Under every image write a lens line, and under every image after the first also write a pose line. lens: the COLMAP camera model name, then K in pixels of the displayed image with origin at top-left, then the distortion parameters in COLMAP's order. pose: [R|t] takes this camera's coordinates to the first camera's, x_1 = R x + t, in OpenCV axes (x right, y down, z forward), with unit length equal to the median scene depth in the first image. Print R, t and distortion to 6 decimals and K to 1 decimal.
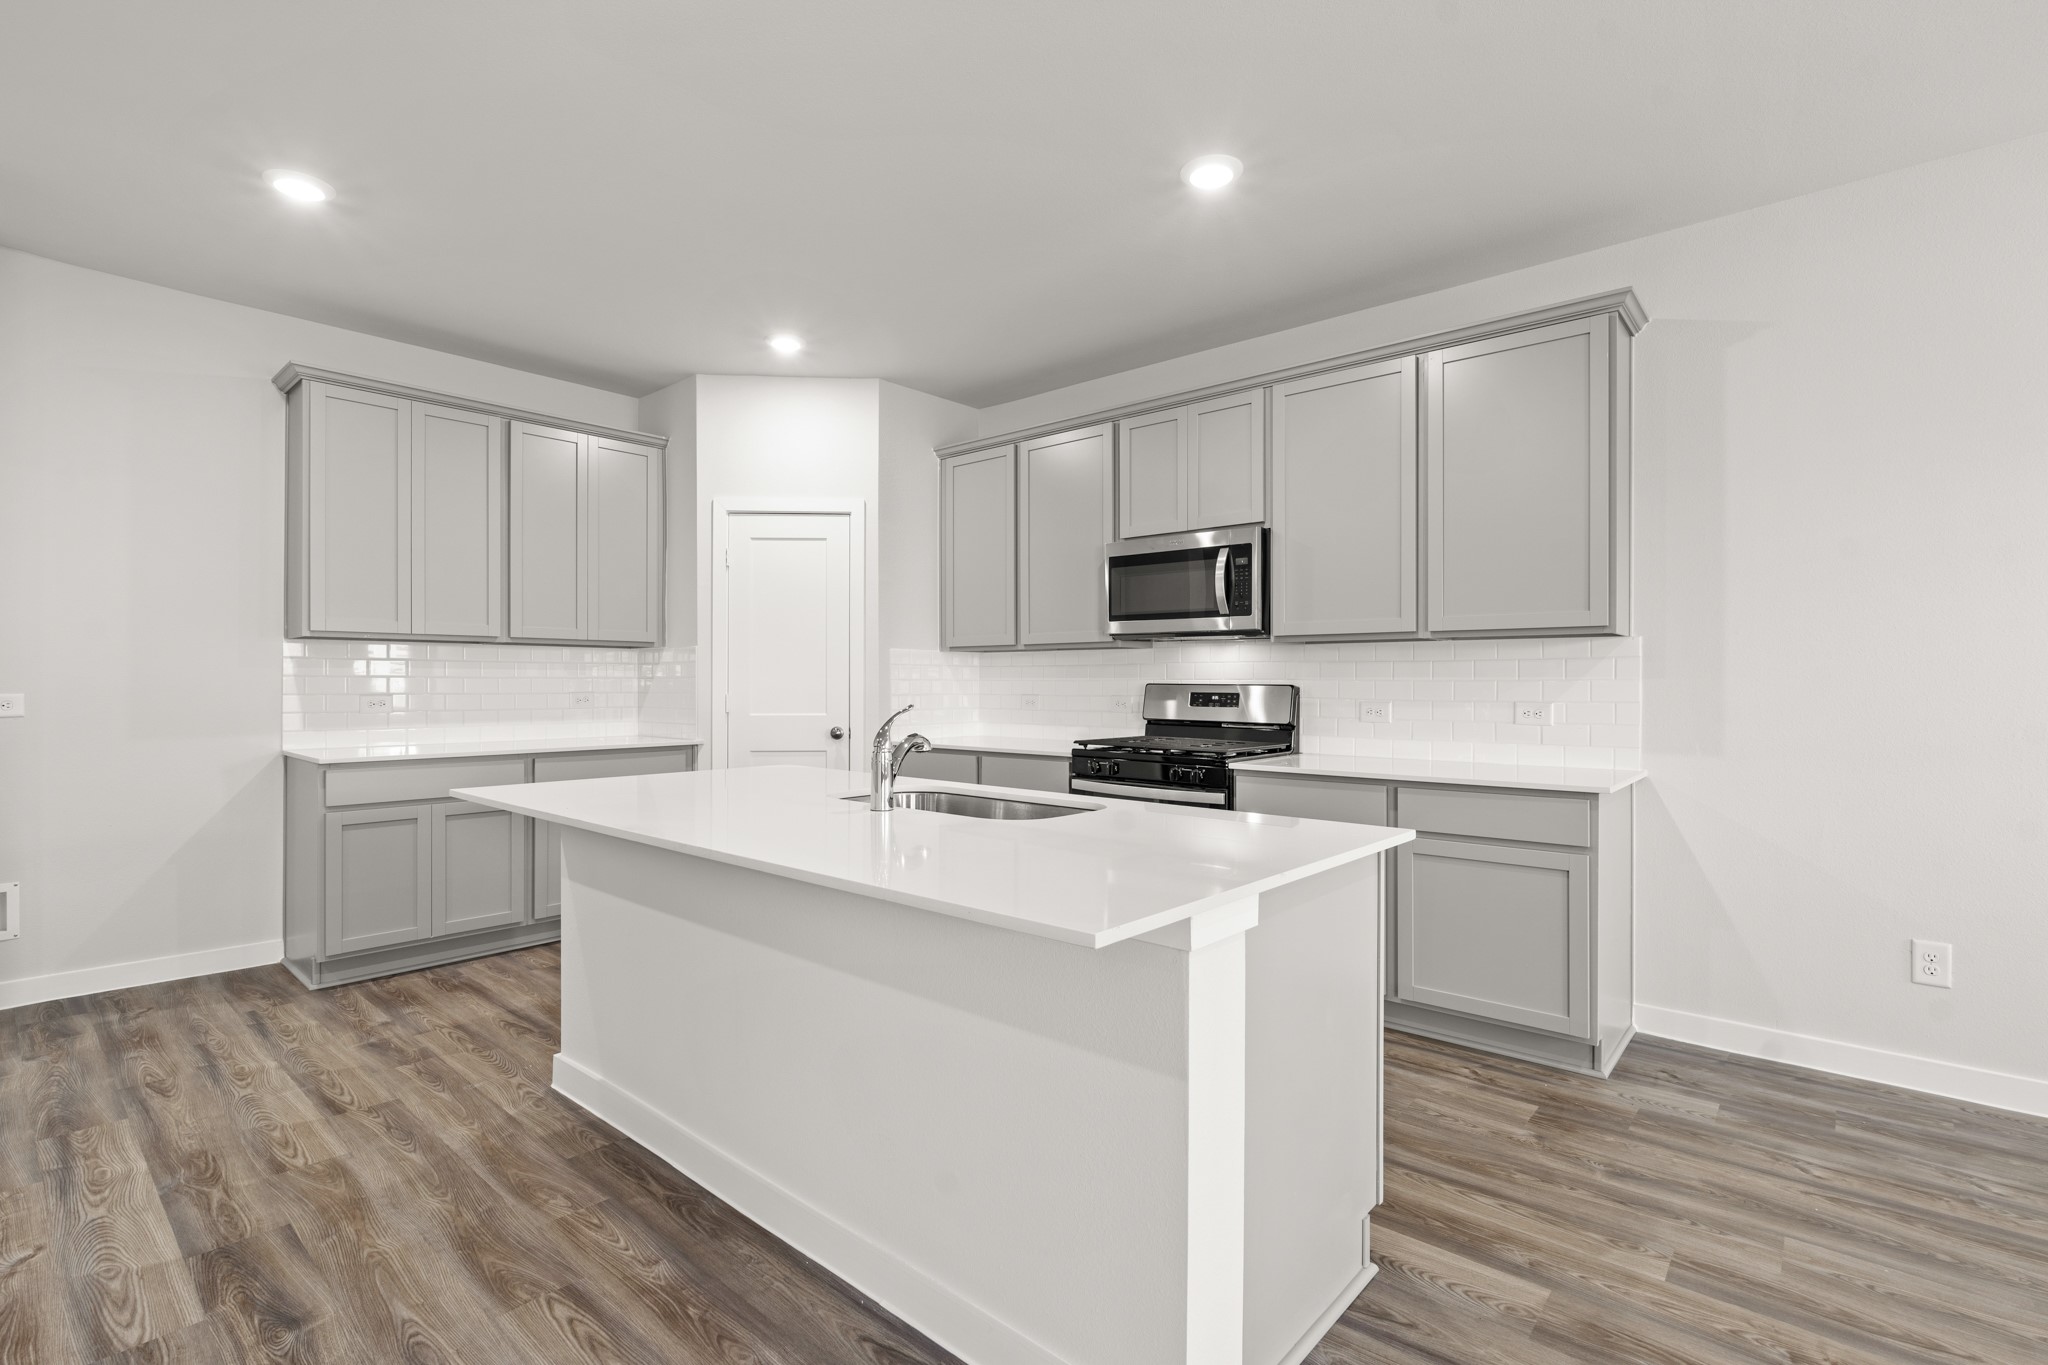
lens RADIAL K [[942.9, 0, 1031.1], [0, 942.9, 683.5], [0, 0, 1]] dist [-0.000529, 0.000208]
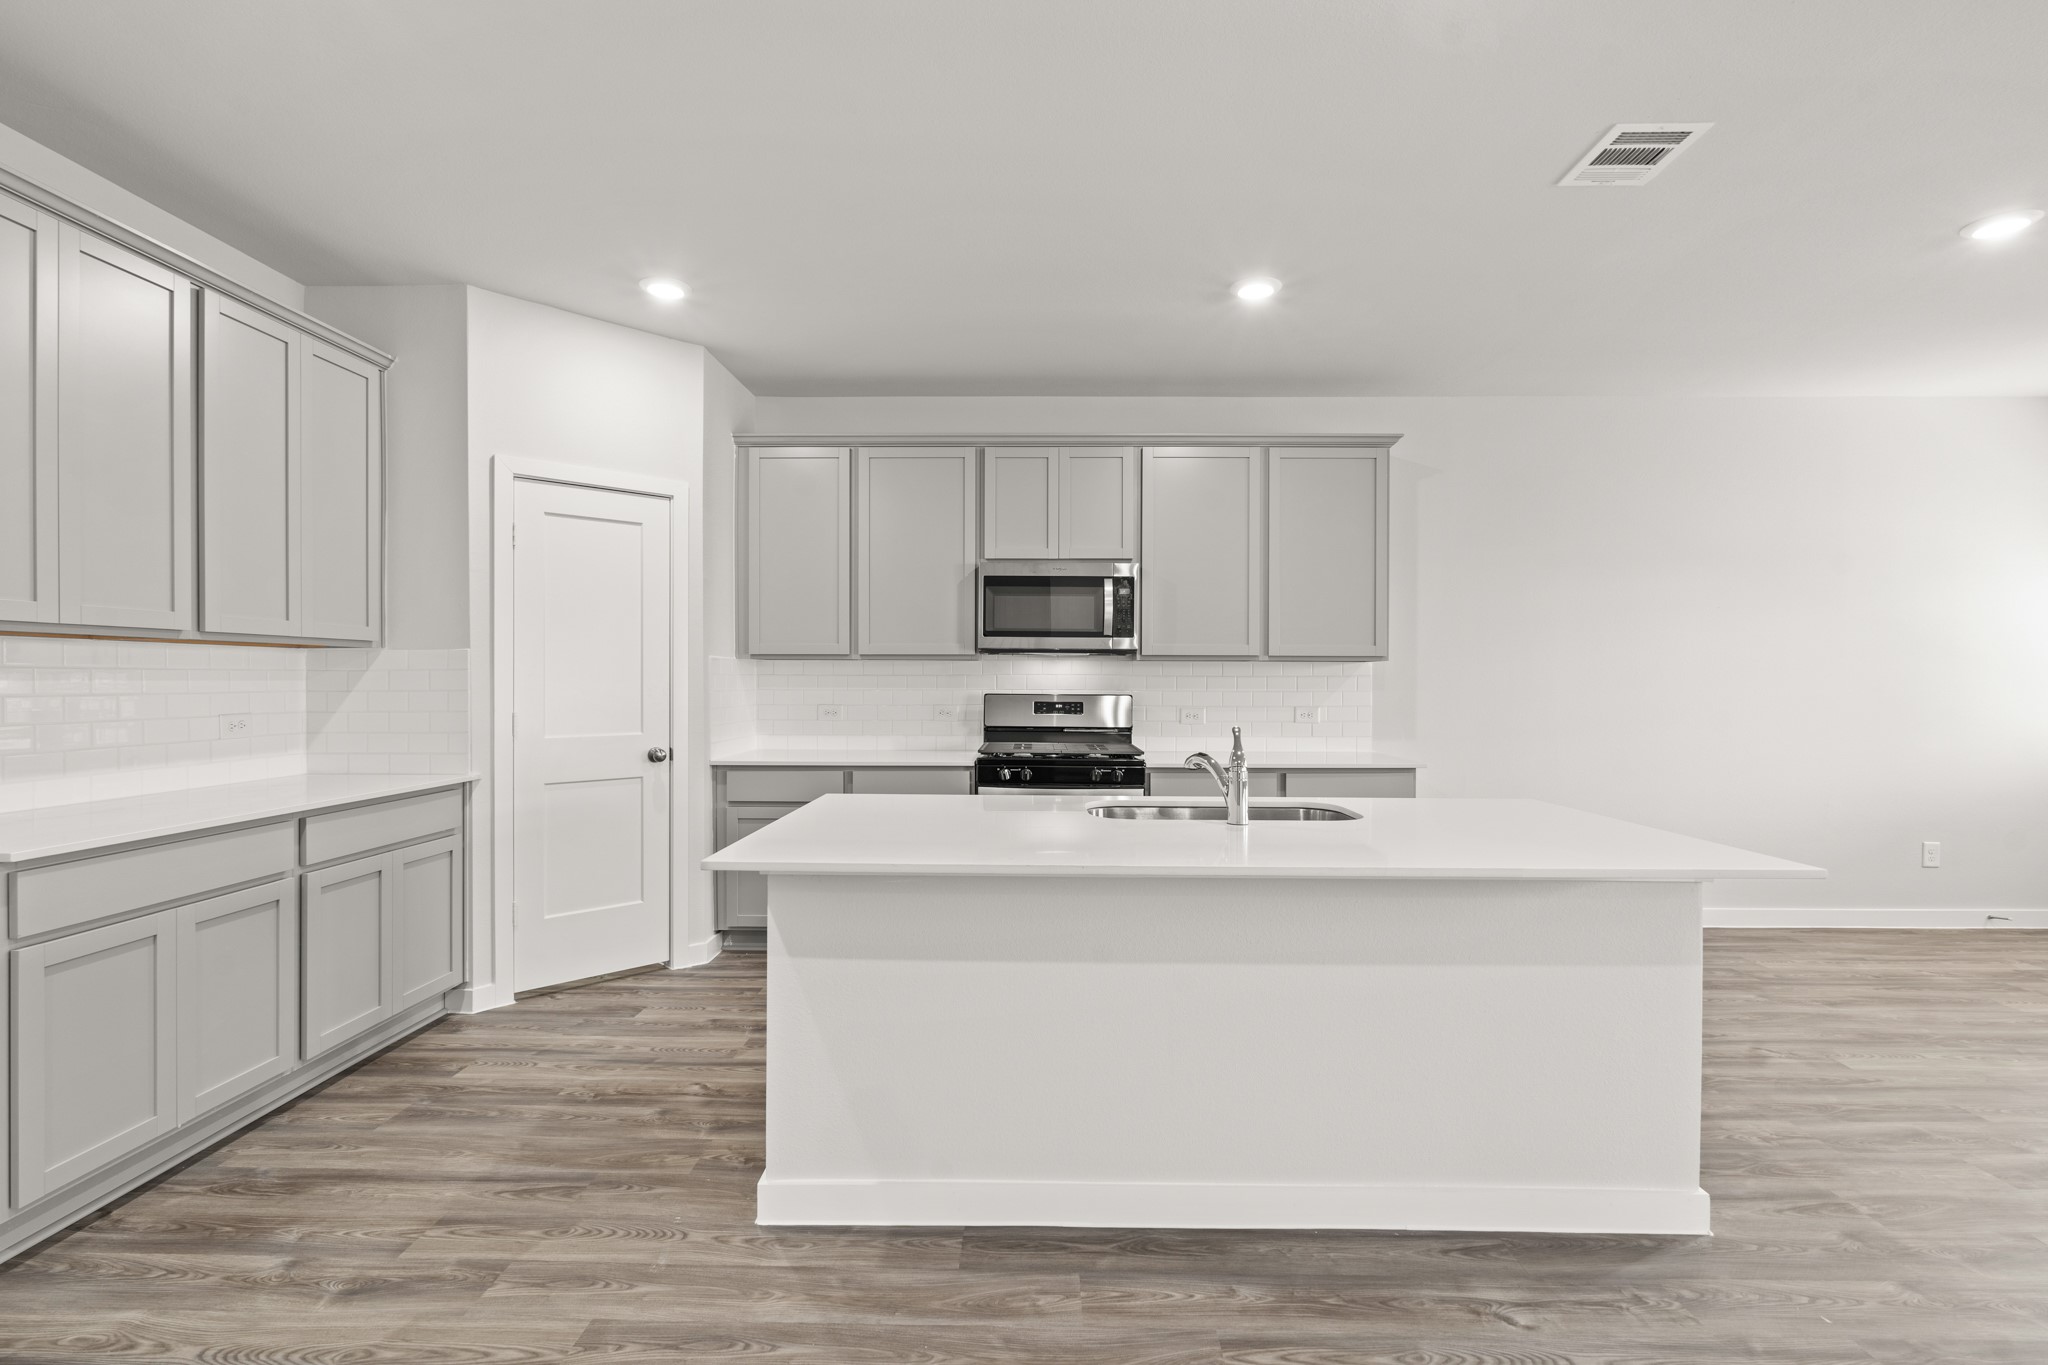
lens RADIAL K [[919.9, 0, 1017.4], [0, 919.9, 678.6], [0, 0, 1]] dist [-0.000216, -0.000434]
pose [[0.766037, -0.000777, 0.642797, -0.602410], [0.000249, 1.000000, 0.000912, -0.020627], [-0.642797, -0.000538, 0.766036, 0.197208]]
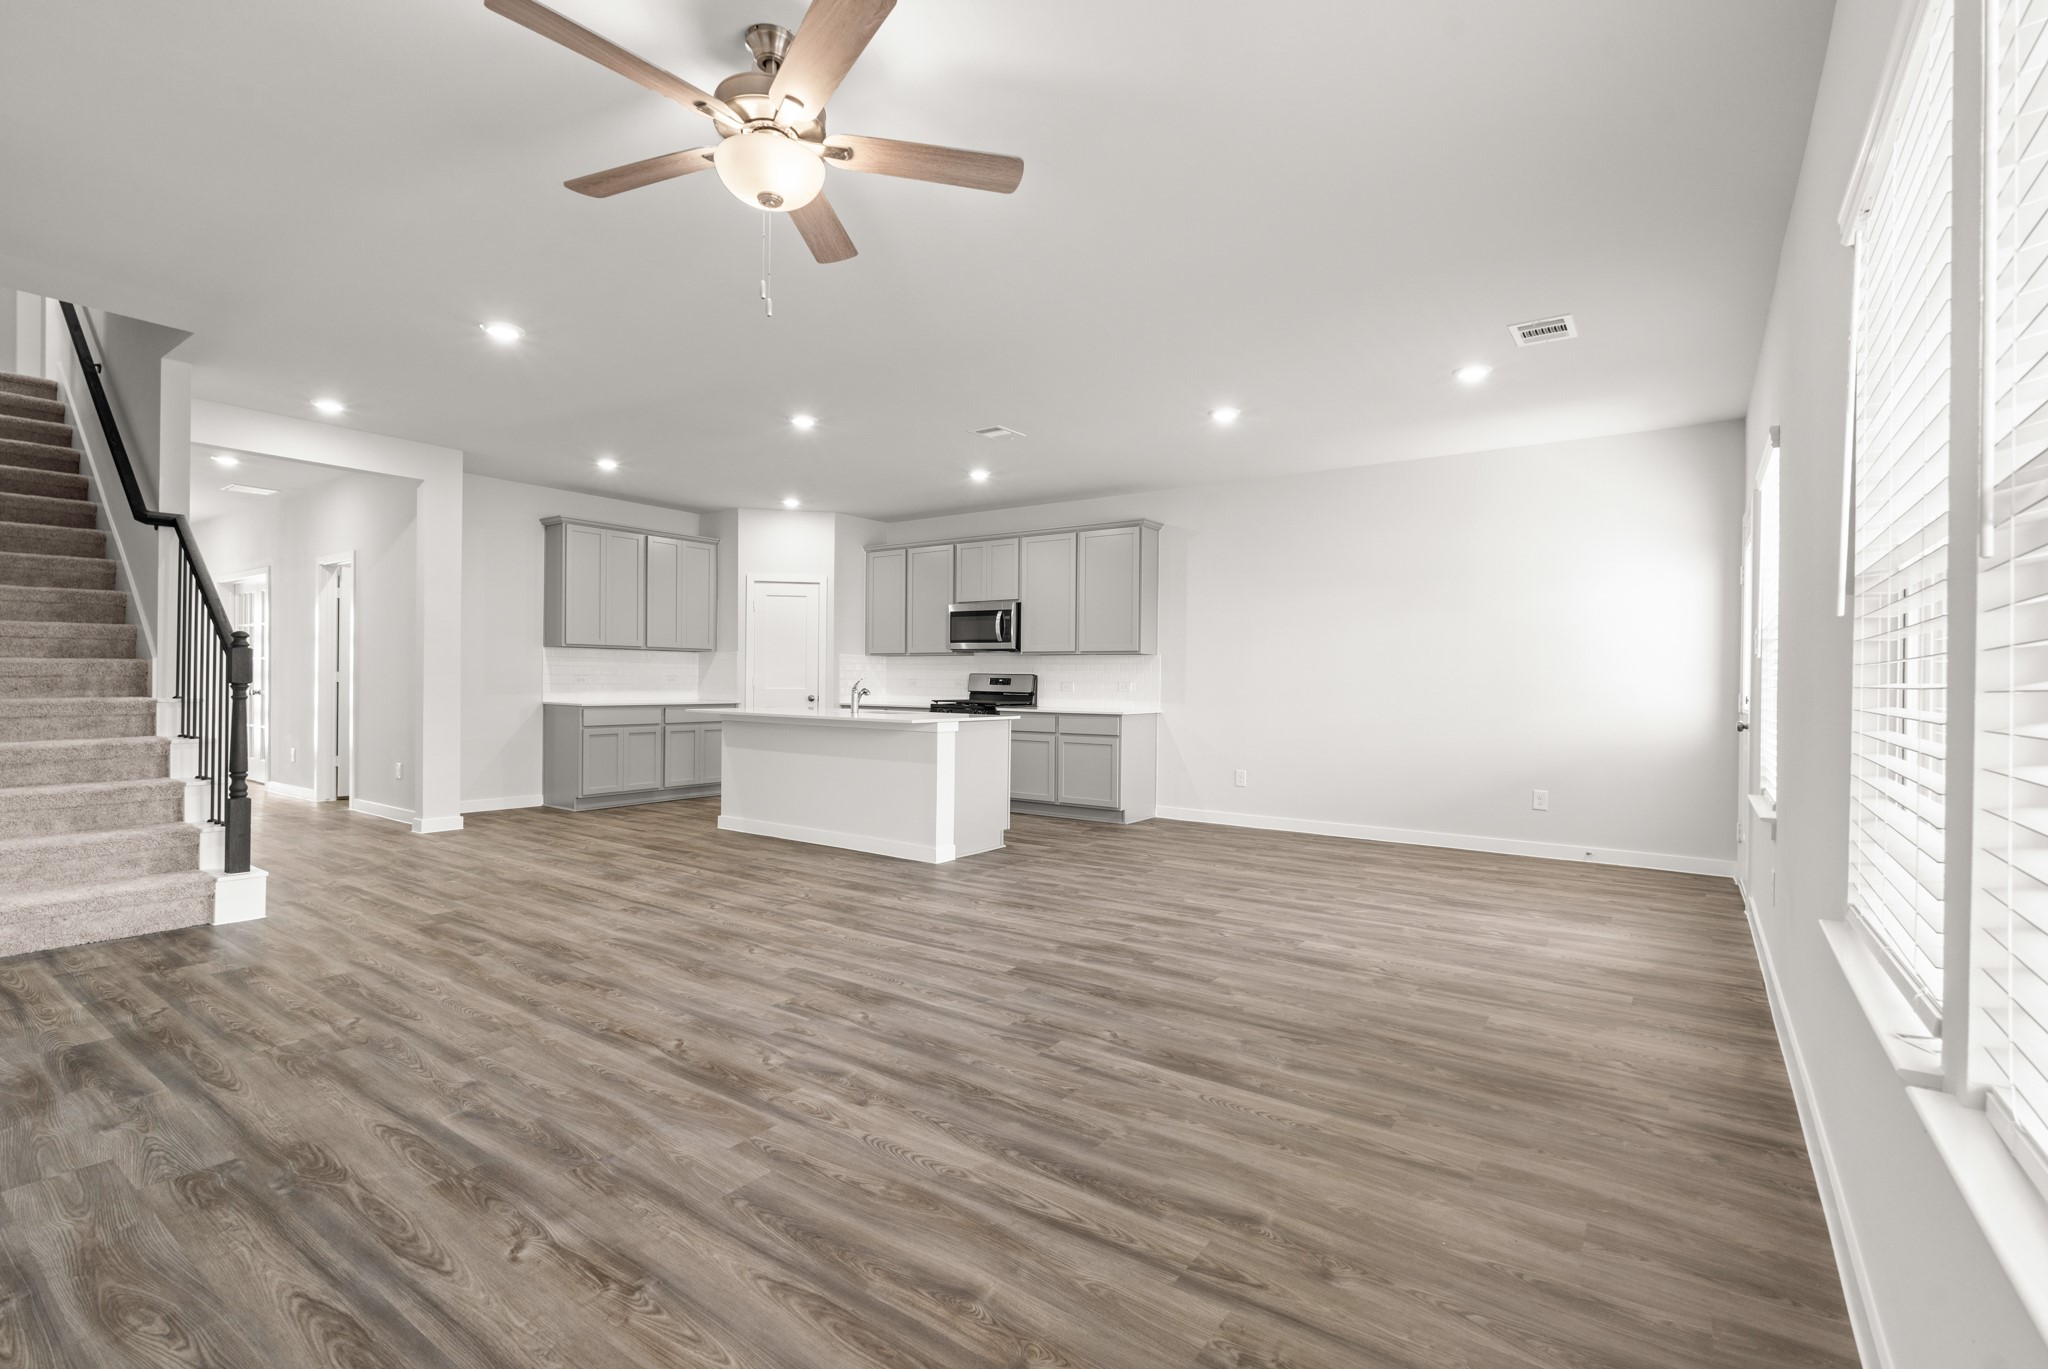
lens RADIAL K [[927.3, 0, 1010.2], [0, 927.3, 687.8], [0, 0, 1]] dist [0.000259, 0.000346]
pose [[0.997208, 0.008691, 0.074165, 0.069630], [-0.009193, 0.999937, 0.006428, 0.019460], [-0.074105, -0.007092, 0.997225, -1.120966]]
